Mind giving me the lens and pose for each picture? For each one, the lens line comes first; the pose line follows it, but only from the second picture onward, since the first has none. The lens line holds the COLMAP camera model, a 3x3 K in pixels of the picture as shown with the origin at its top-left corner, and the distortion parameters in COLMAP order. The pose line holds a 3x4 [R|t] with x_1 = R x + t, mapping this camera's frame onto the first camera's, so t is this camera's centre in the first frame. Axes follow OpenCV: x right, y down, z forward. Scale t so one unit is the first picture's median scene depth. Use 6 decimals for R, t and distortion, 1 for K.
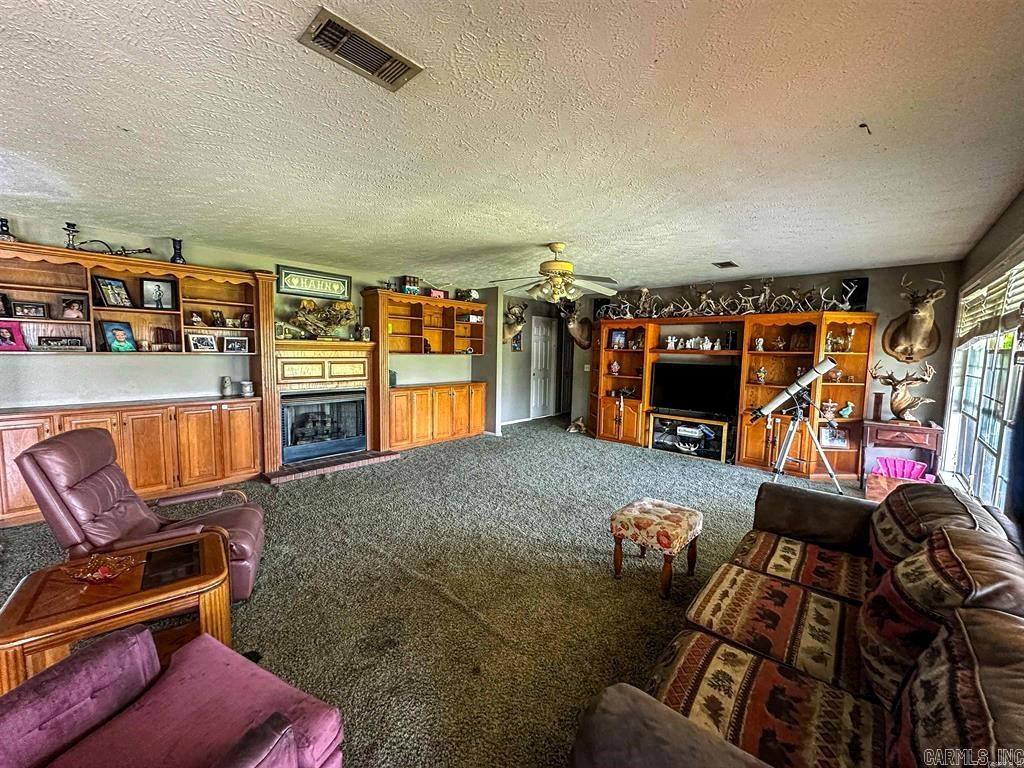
lens RADIAL K [[405.7, 0, 513.6], [0, 405.7, 385.0], [0, 0, 1]] dist [0.001486, 0.000066]
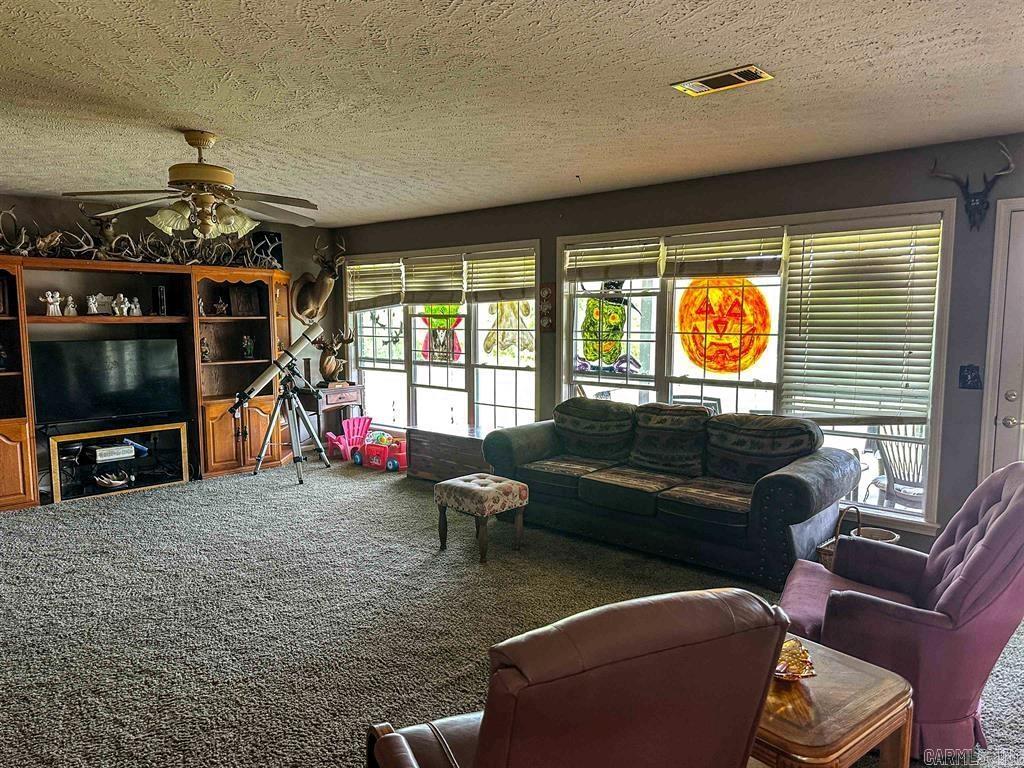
lens RADIAL K [[712.3, 0, 513.4], [0, 712.3, 386.6], [0, 0, 1]] dist [0.006430, 0.001634]
pose [[-0.008500, -0.113421, 0.993511, -0.697599], [0.091470, 0.989293, 0.113722, -0.054847], [-0.995772, 0.091843, 0.001965, 0.469685]]
